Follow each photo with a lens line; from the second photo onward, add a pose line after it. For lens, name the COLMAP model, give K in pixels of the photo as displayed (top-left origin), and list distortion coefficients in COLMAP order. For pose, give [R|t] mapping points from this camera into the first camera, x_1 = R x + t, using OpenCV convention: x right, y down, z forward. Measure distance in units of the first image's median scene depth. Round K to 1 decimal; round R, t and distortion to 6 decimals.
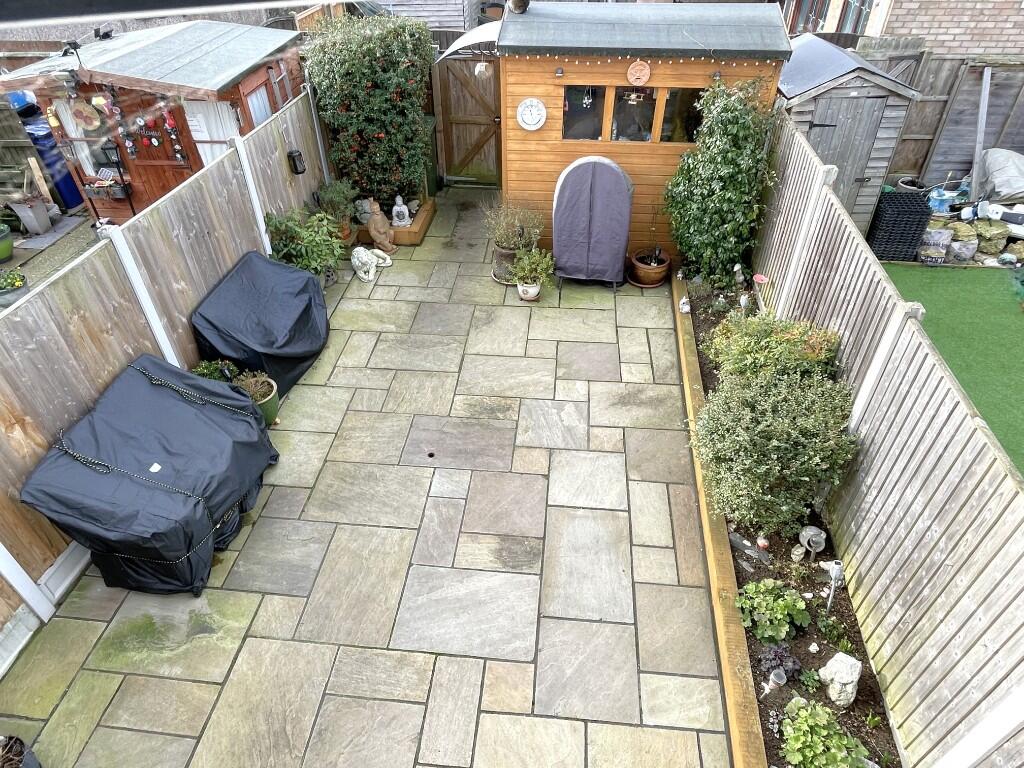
lens RADIAL K [[630.8, 0, 514.1], [0, 630.8, 384.1], [0, 0, 1]] dist [-0.001136, -0.002467]
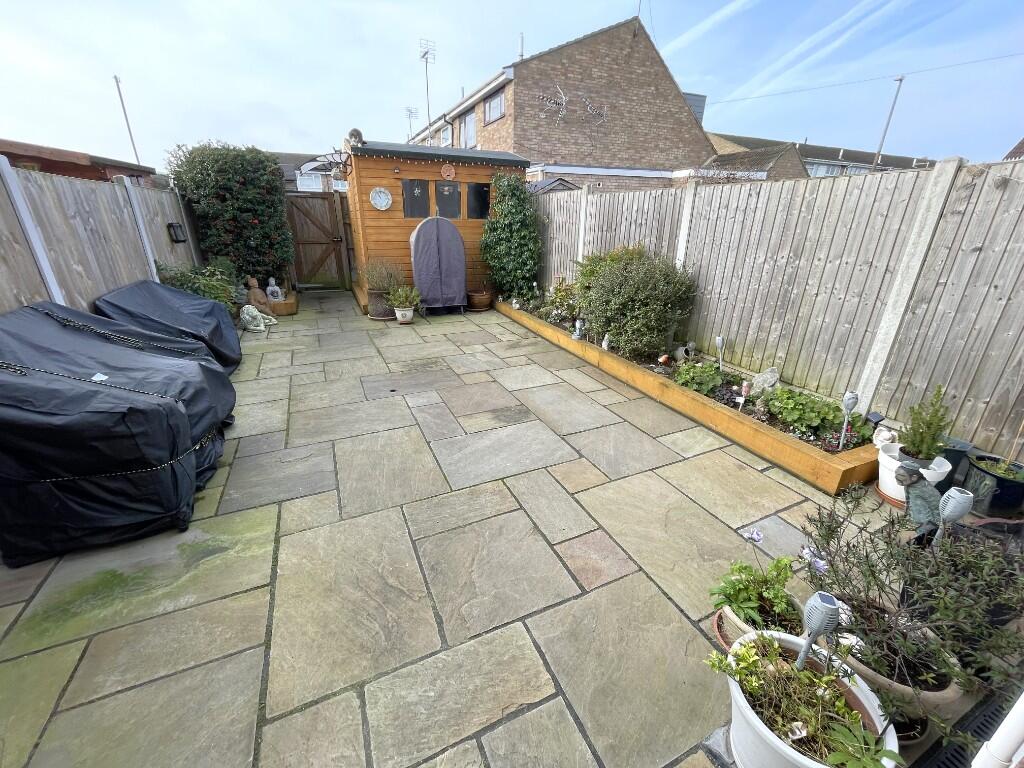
lens RADIAL K [[412.1, 0, 513.6], [0, 412.1, 380.7], [0, 0, 1]] dist [-0.001730, -0.000024]
pose [[0.861206, -0.170009, 0.478979, -0.268360], [0.306420, 0.925544, -0.222431, 0.295862], [-0.405500, 0.338328, 0.849178, 0.257286]]
